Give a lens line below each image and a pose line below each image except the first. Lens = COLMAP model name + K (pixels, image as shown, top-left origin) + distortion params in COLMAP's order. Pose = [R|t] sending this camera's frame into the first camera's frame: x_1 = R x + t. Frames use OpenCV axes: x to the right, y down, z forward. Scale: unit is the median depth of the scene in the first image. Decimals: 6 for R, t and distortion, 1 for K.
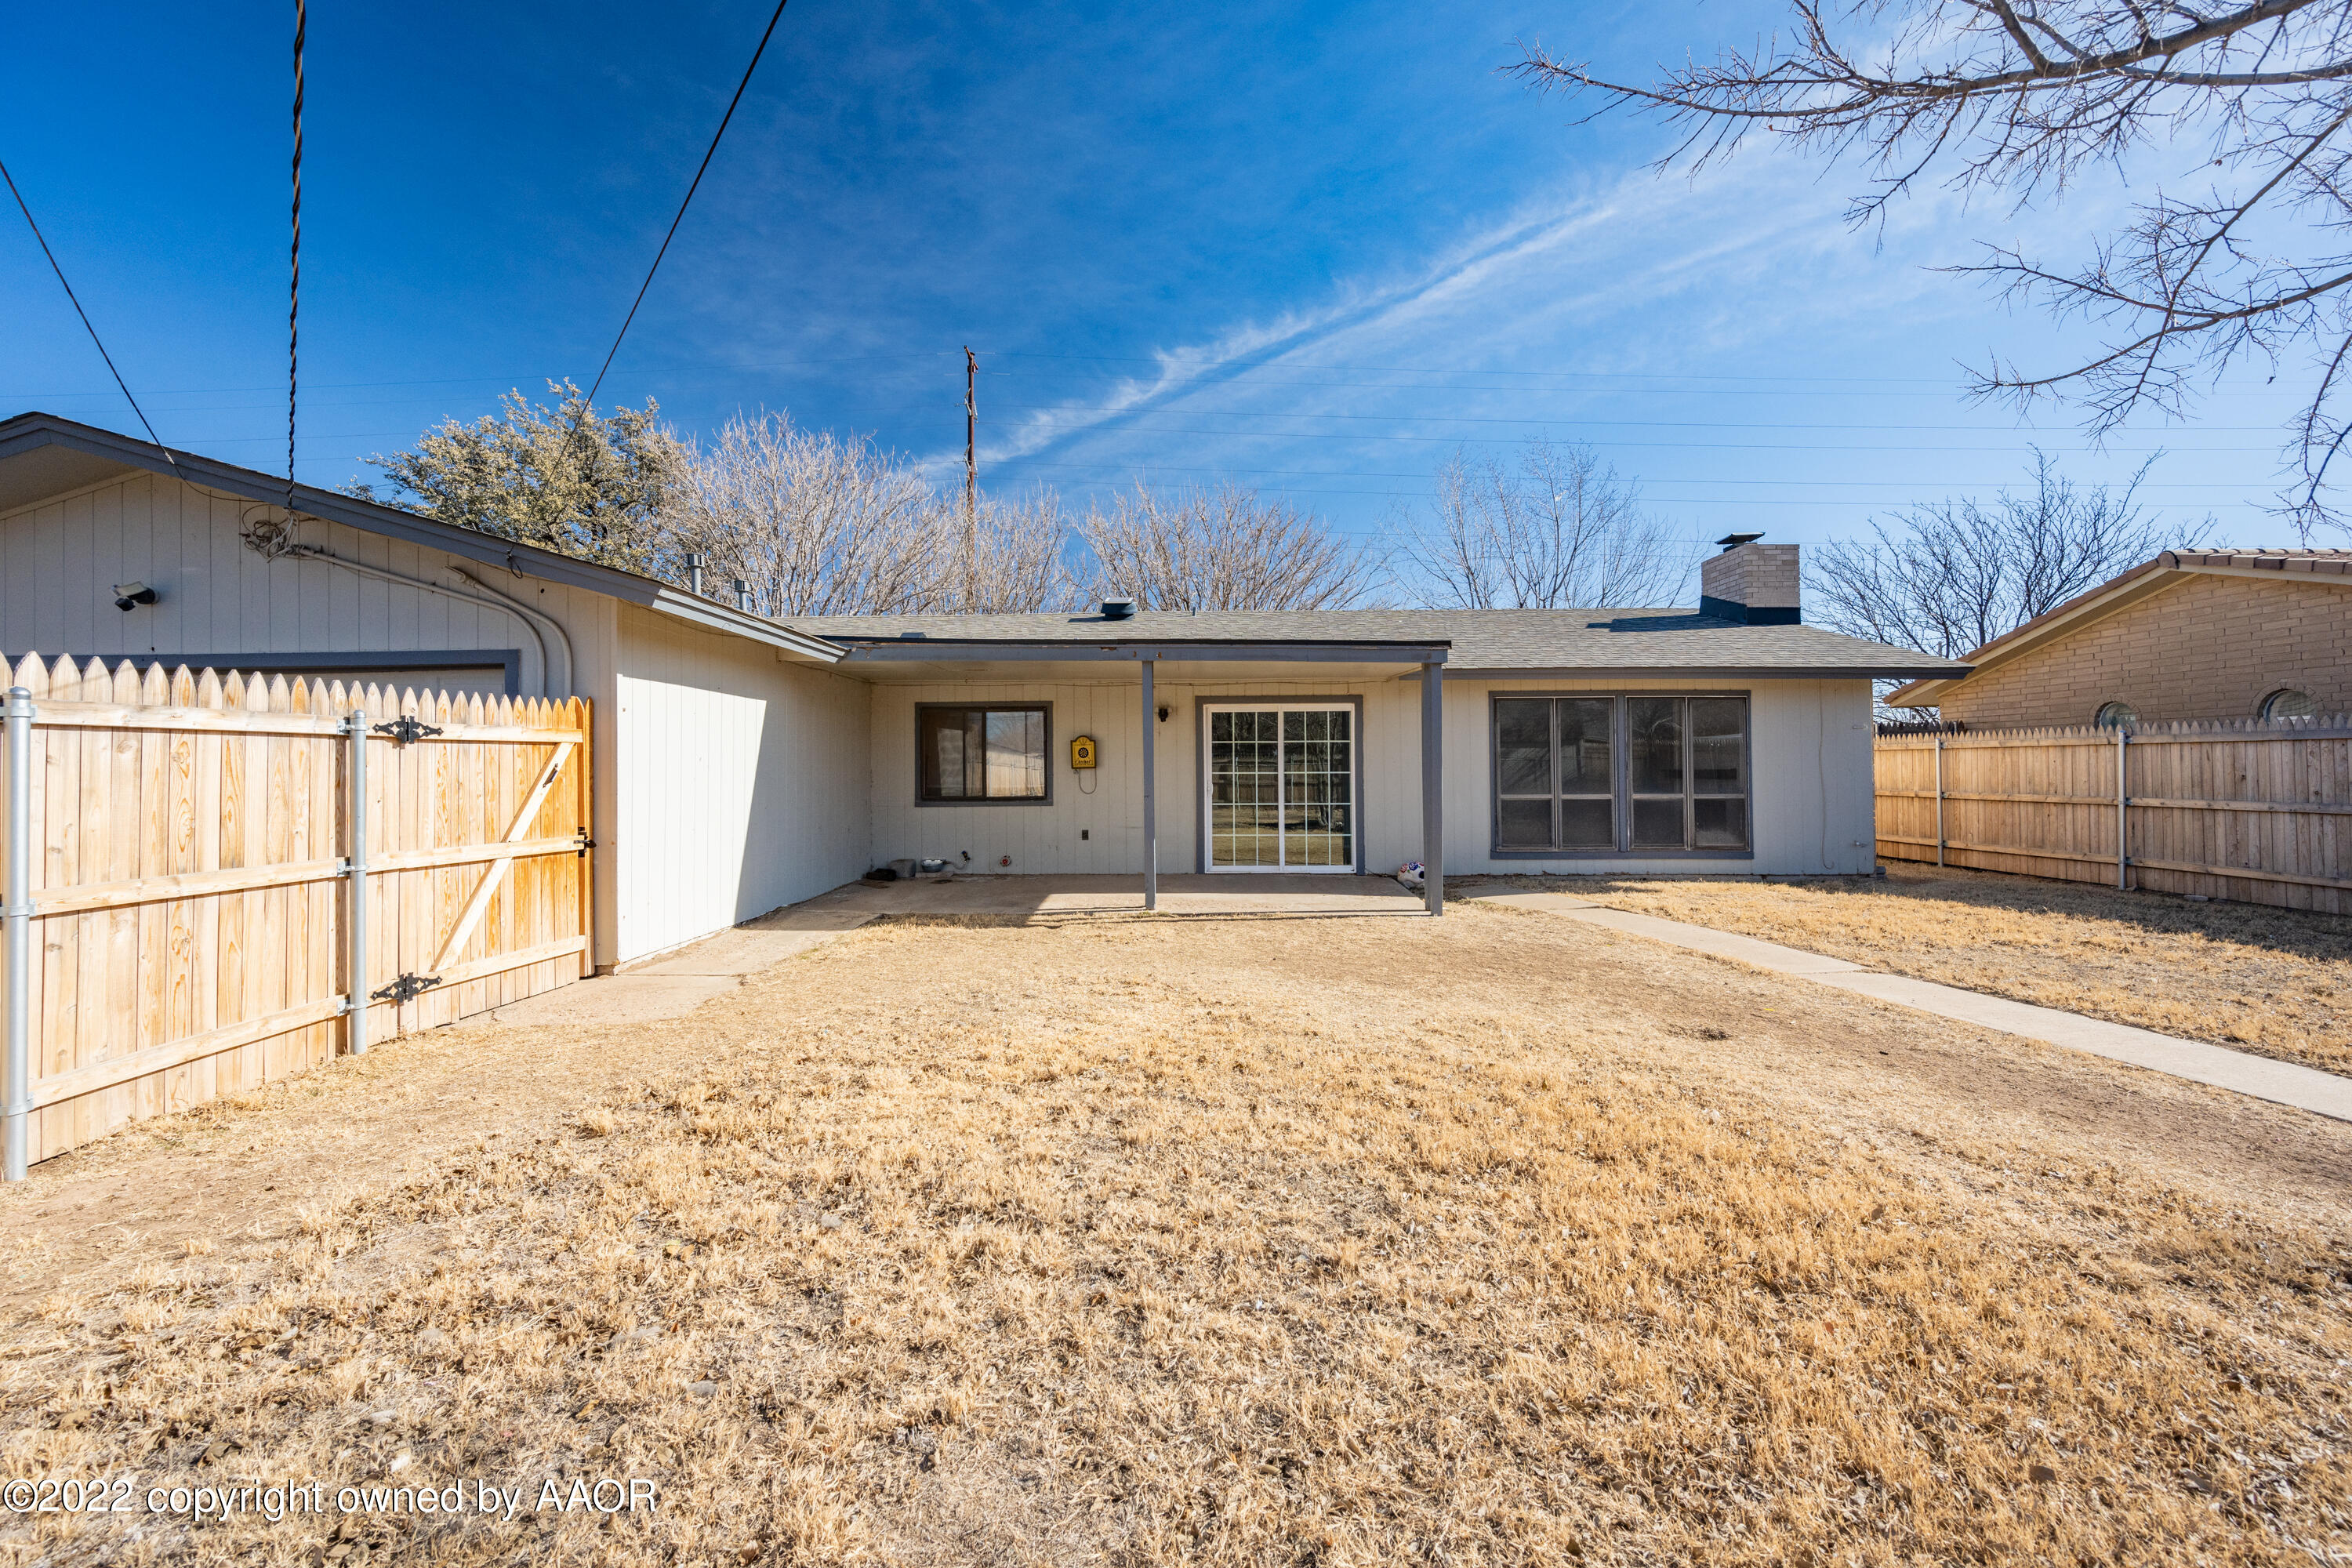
lens RADIAL K [[940.0, 0, 1176.0], [0, 940.0, 784.0], [0, 0, 1]] dist [0.000540, 0.000101]
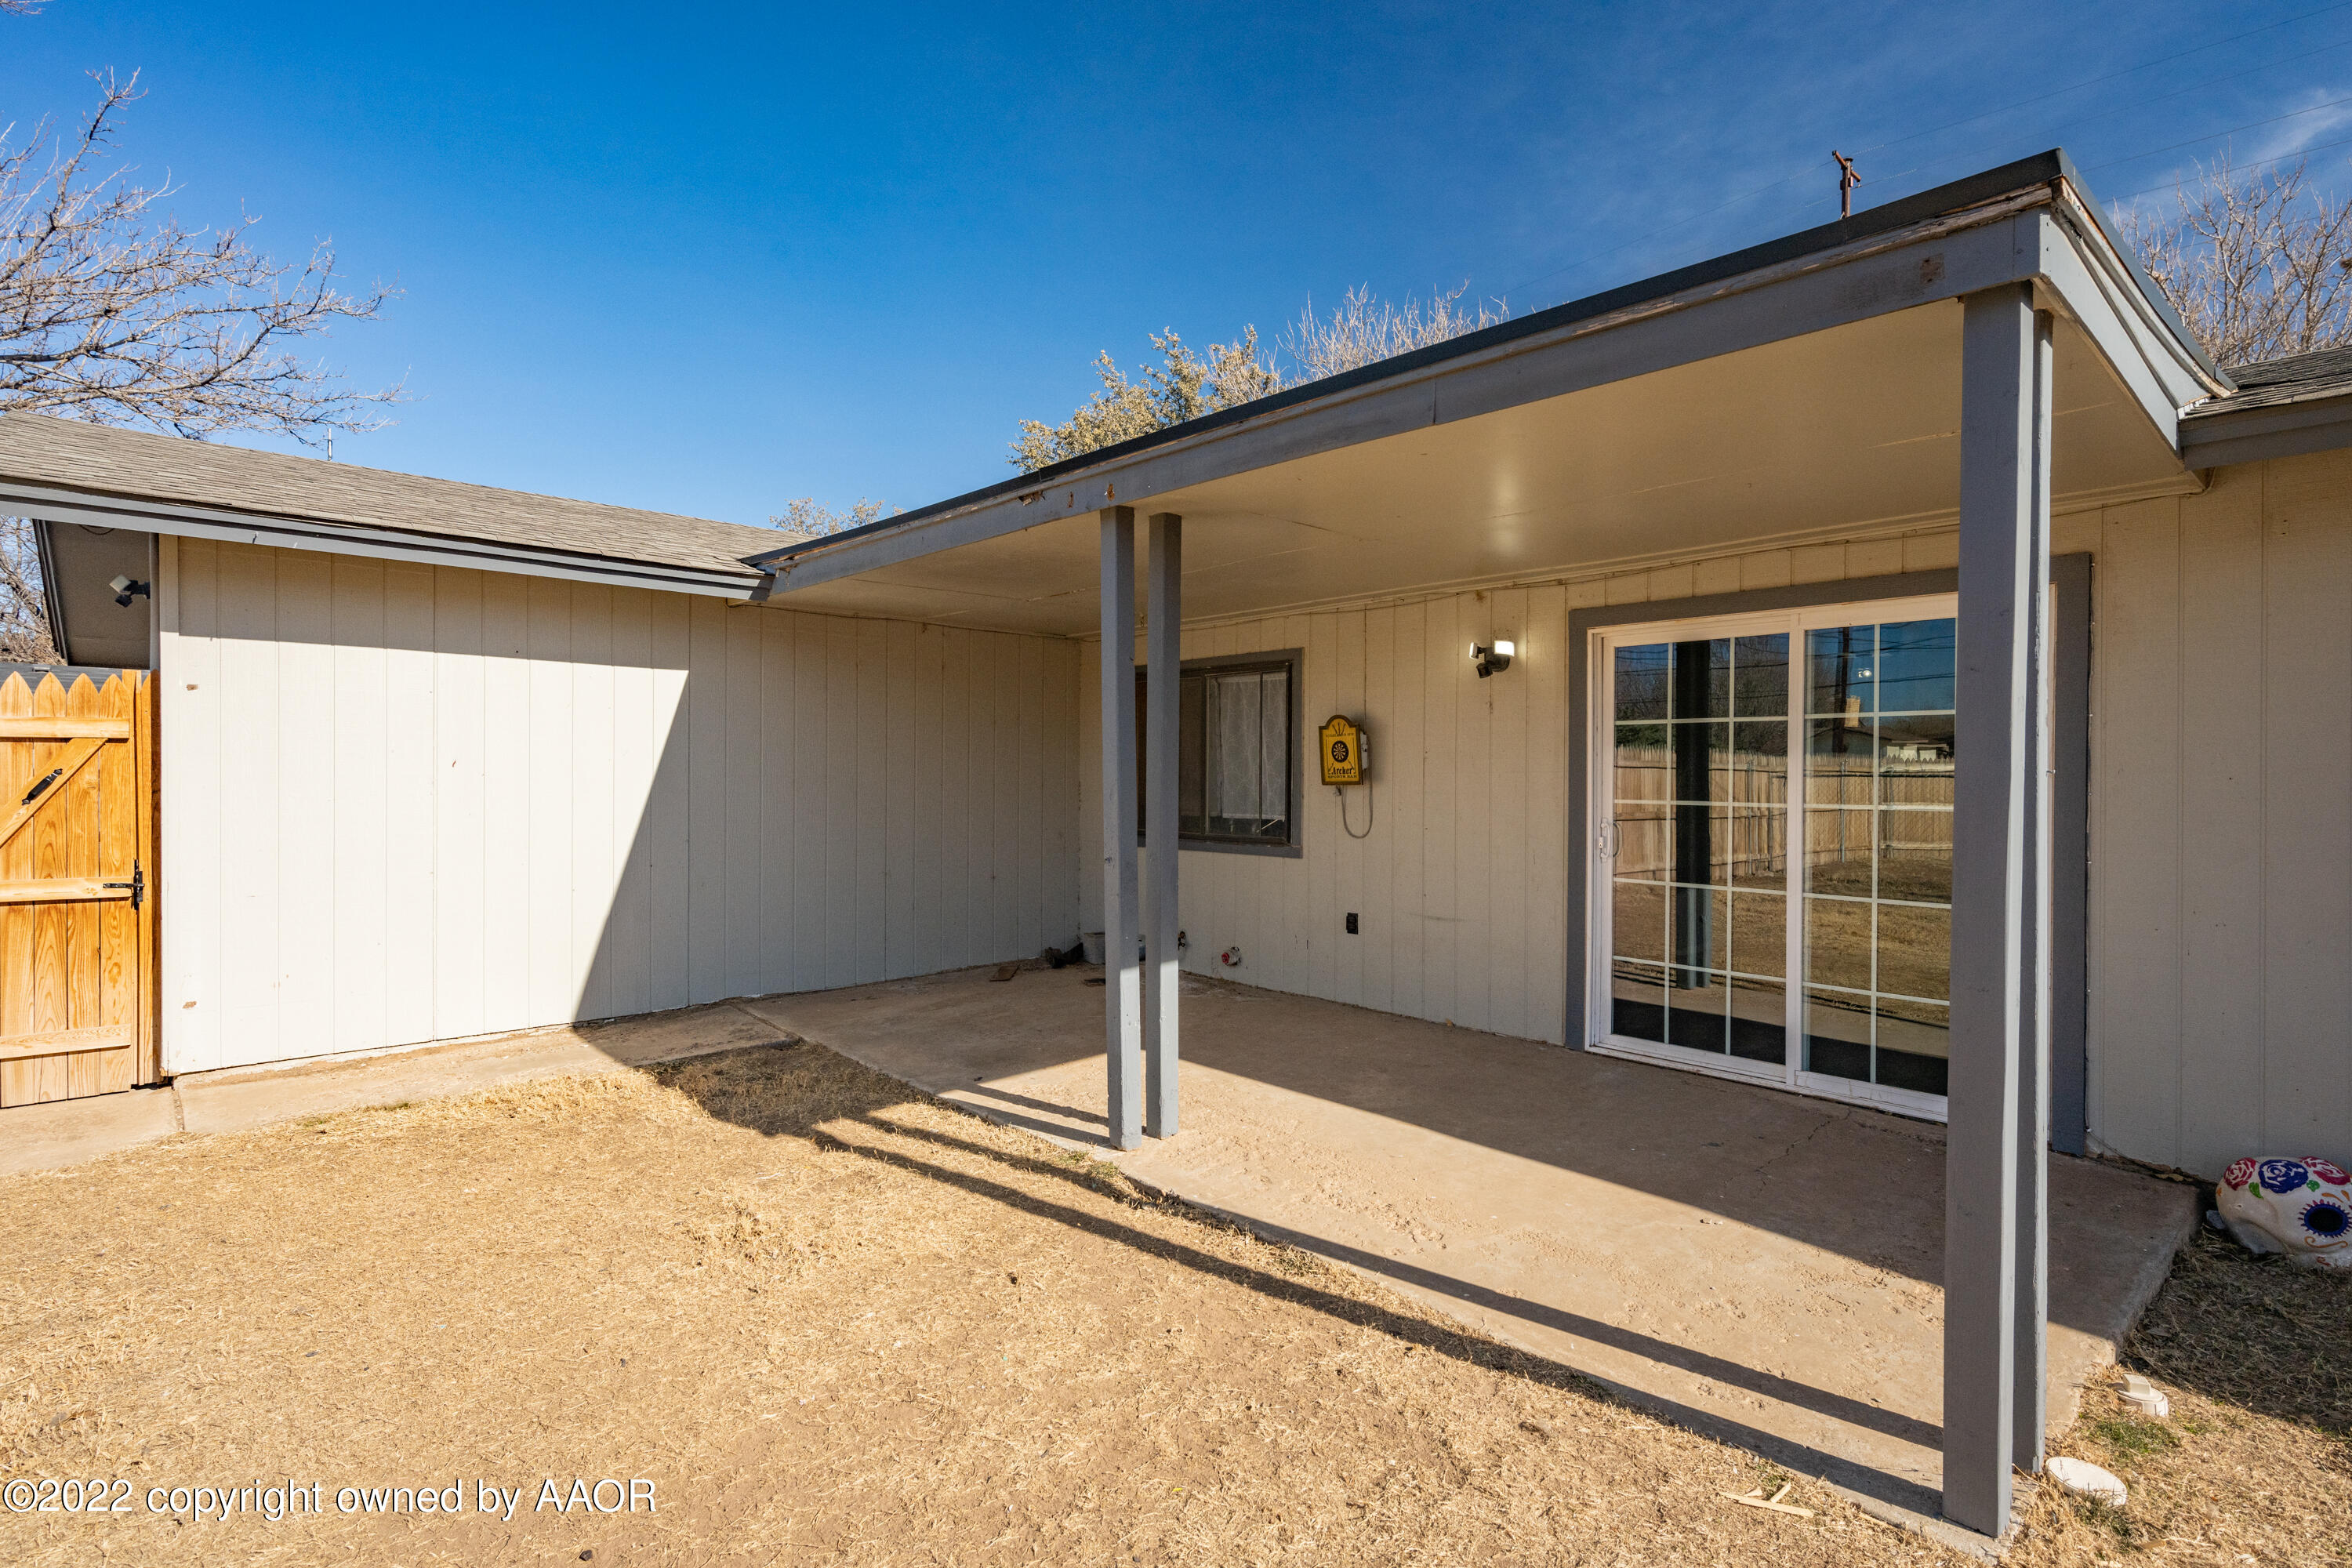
lens RADIAL K [[1135.8, 0, 1176.0], [0, 1135.8, 784.0], [0, 0, 1]] dist [0.033355, 0.000072]
pose [[0.678252, 0.016300, -0.734648, 0.267588], [-0.022545, 0.999745, 0.001368, -0.015605], [0.734483, 0.015634, 0.678447, 0.543715]]
